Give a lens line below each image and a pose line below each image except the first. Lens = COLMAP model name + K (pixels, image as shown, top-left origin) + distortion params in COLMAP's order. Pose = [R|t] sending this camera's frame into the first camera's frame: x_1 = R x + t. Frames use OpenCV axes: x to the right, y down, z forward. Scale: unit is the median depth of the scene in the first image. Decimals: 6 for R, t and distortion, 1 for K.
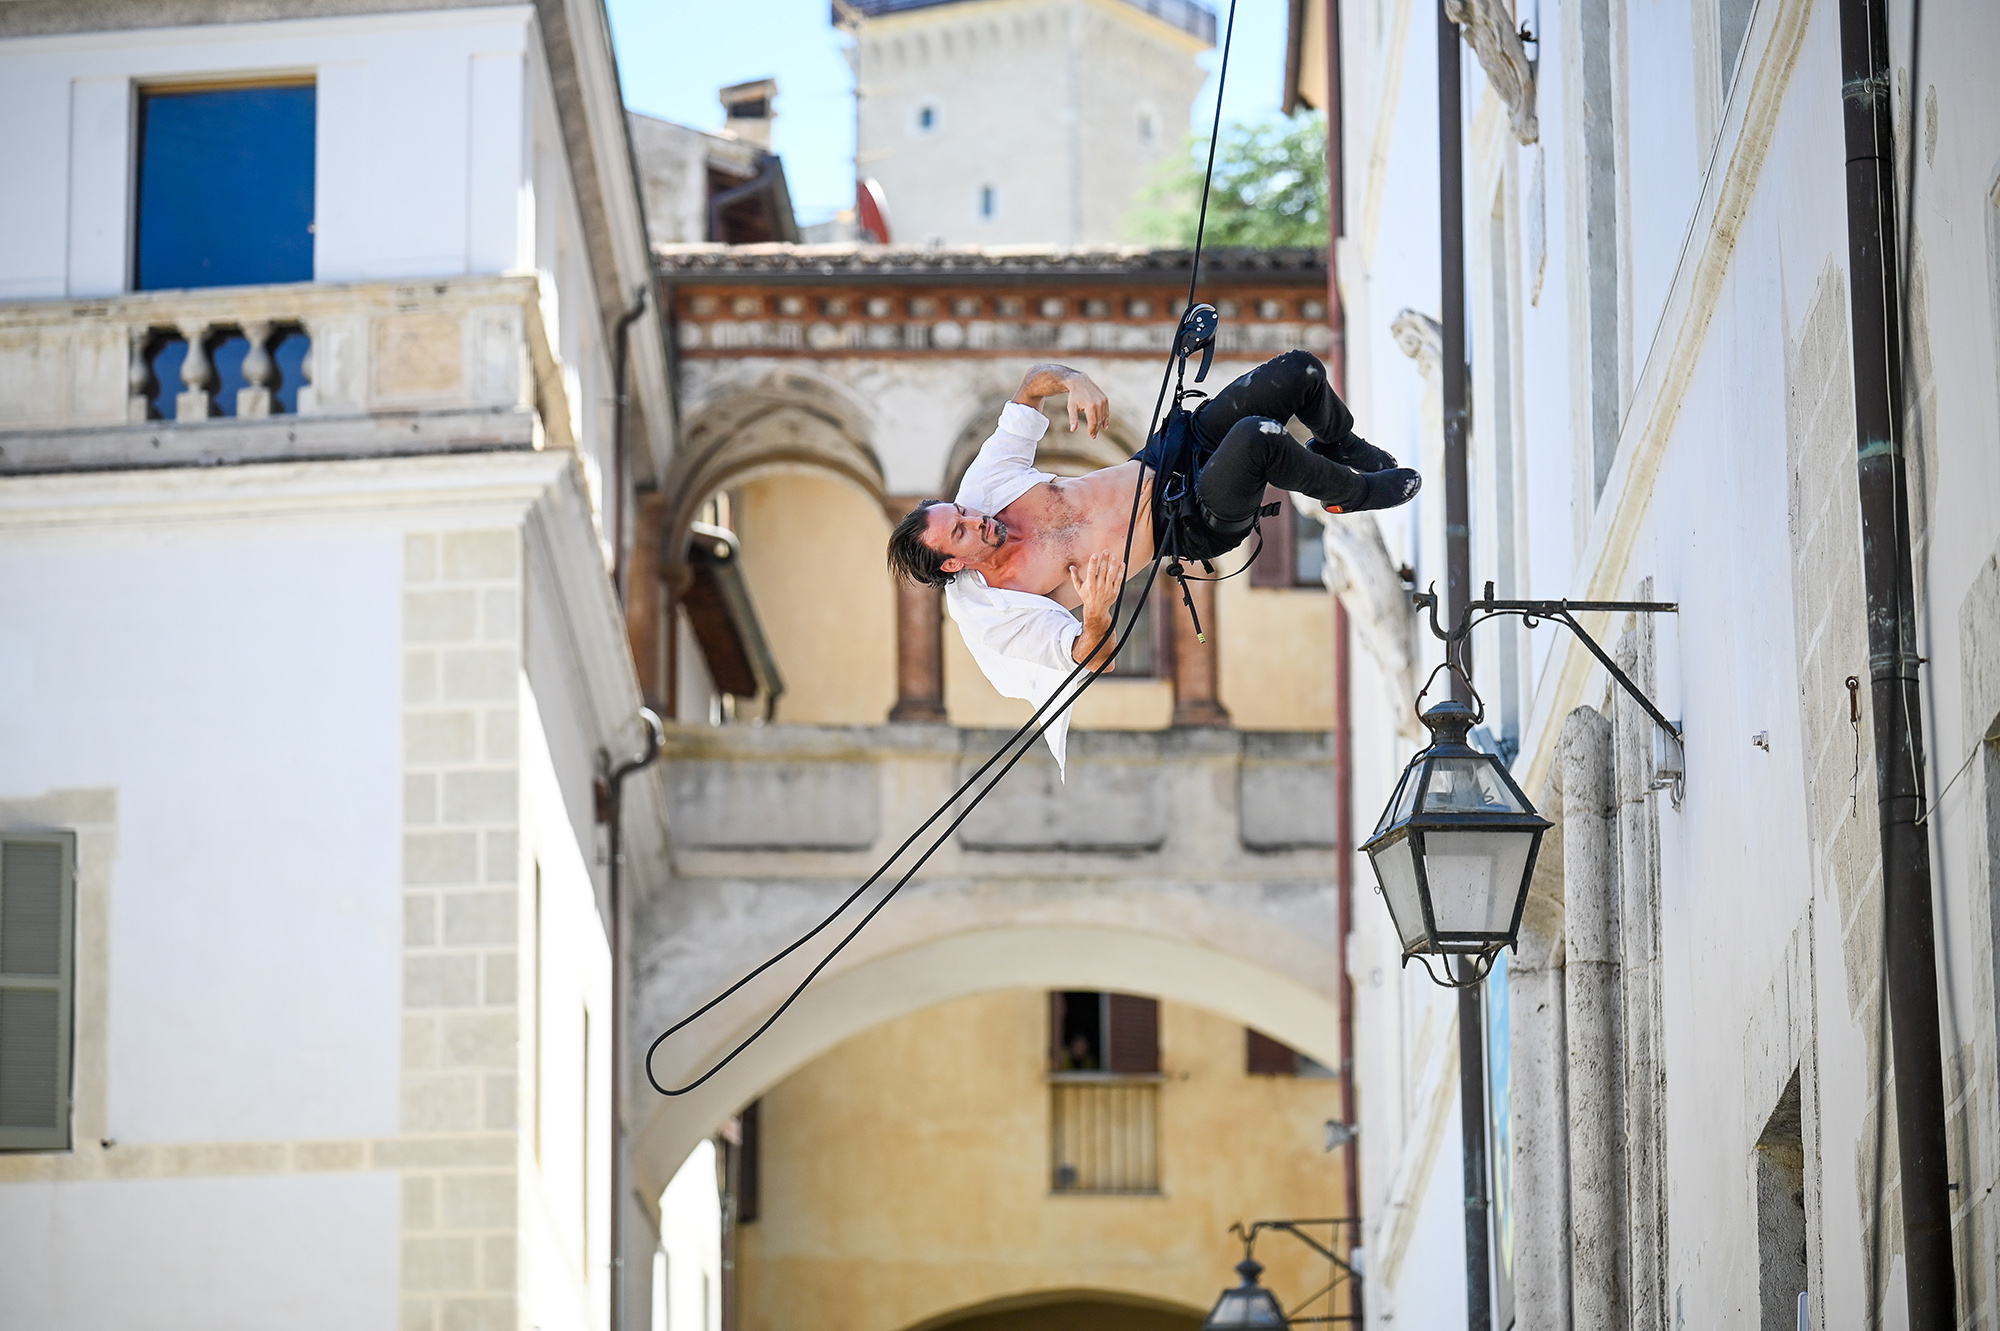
lens RADIAL K [[7715.2, 0, 1008.0], [0, 7715.2, 666.3], [0, 0, 1]] dist [-0.032911, 0.000000]
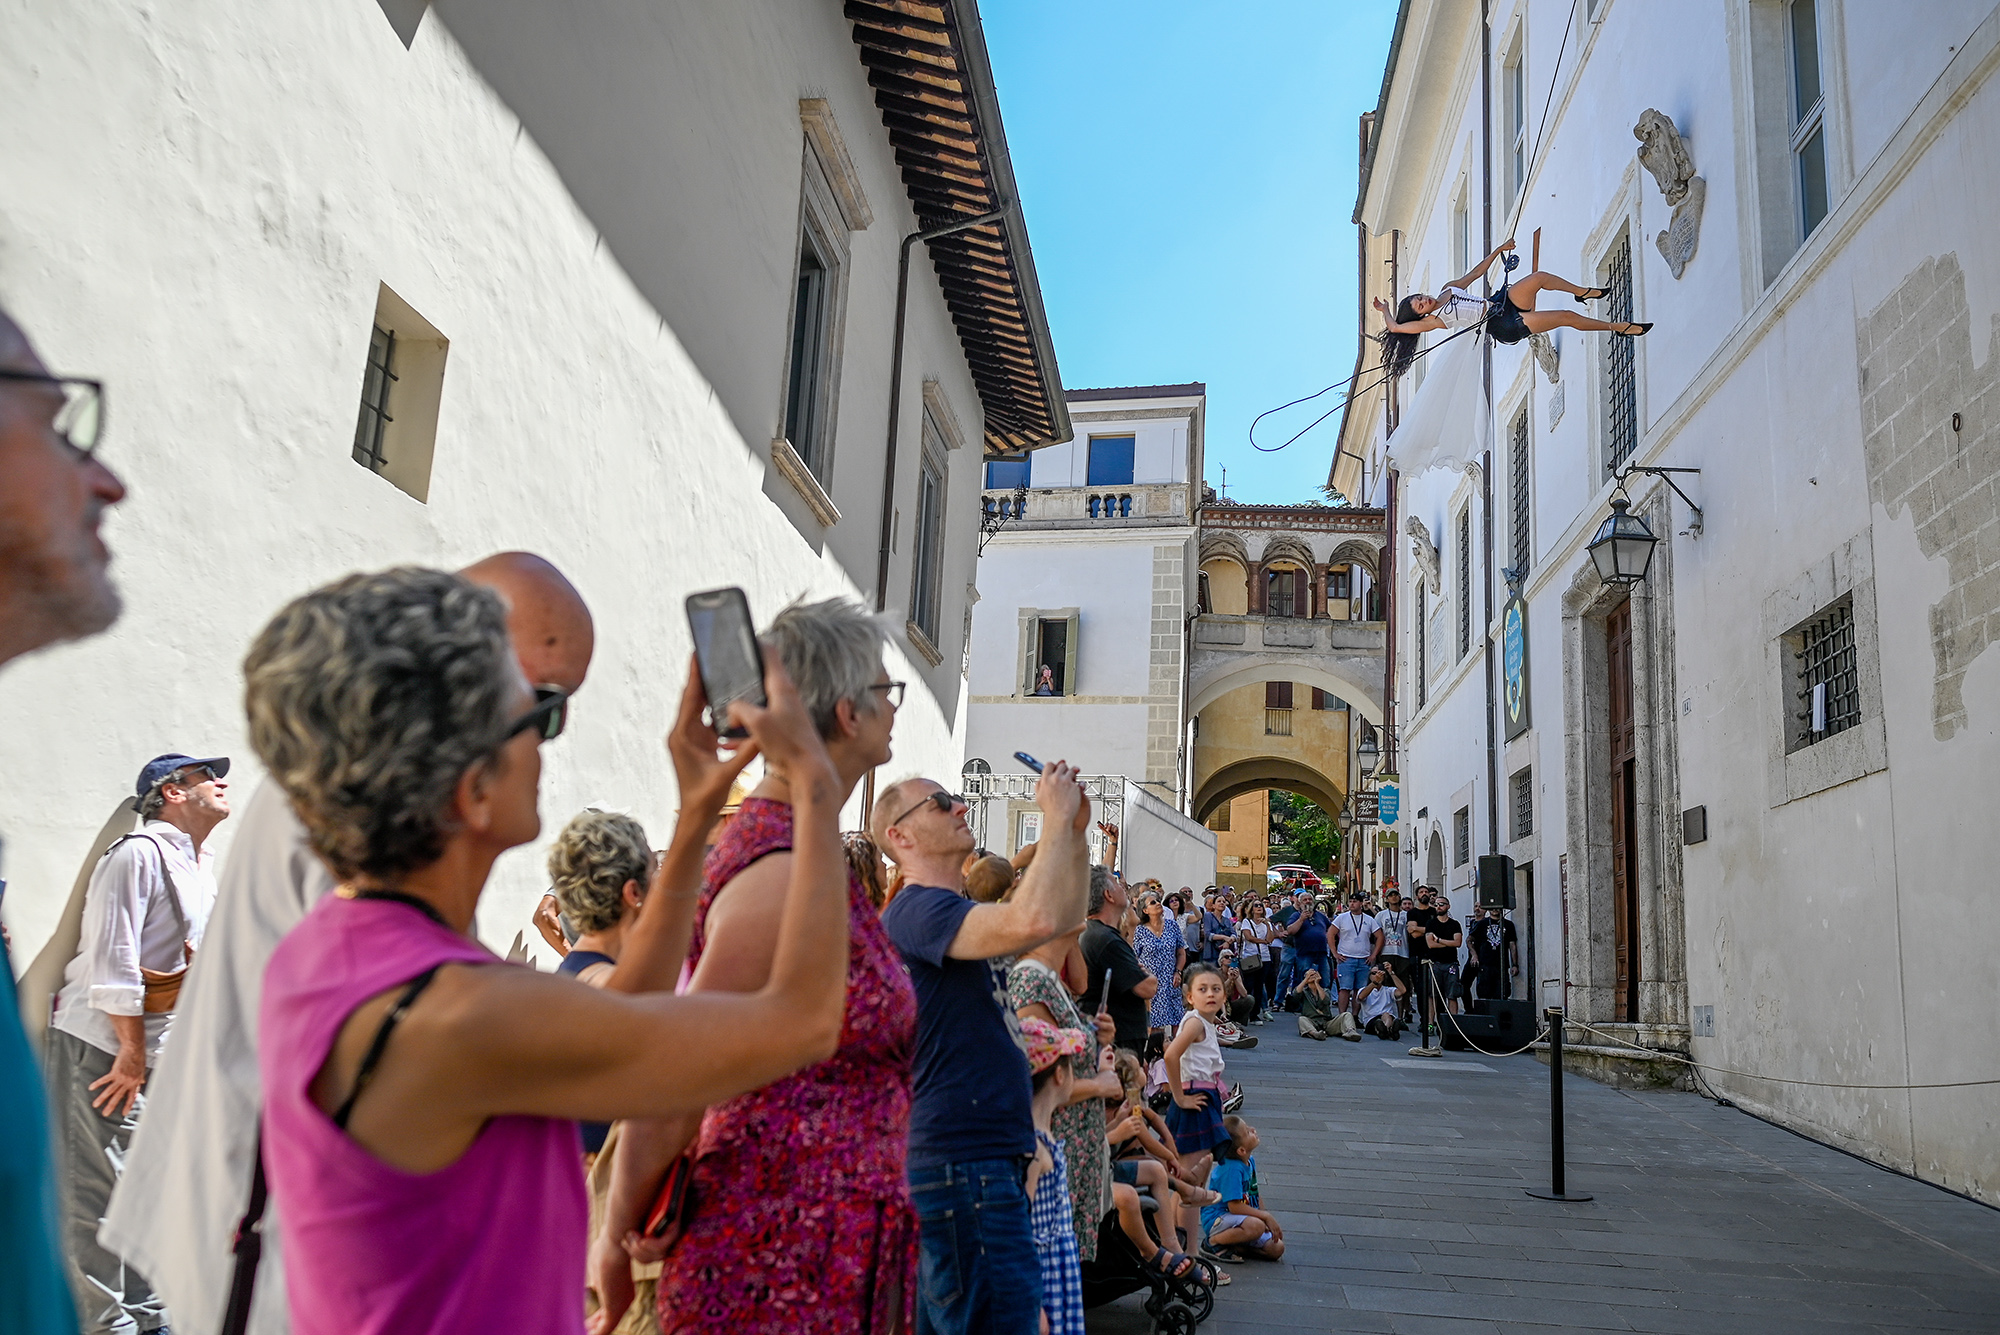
lens RADIAL K [[1597.2, 0, 1004.3], [0, 1597.2, 667.9], [0, 0, 1]] dist [-0.007620, -0.001206]
pose [[0.990703, 0.041689, -0.129499, -0.044524], [-0.039167, 0.998991, 0.021962, 0.030169], [0.130284, -0.016686, 0.991336, 0.162665]]
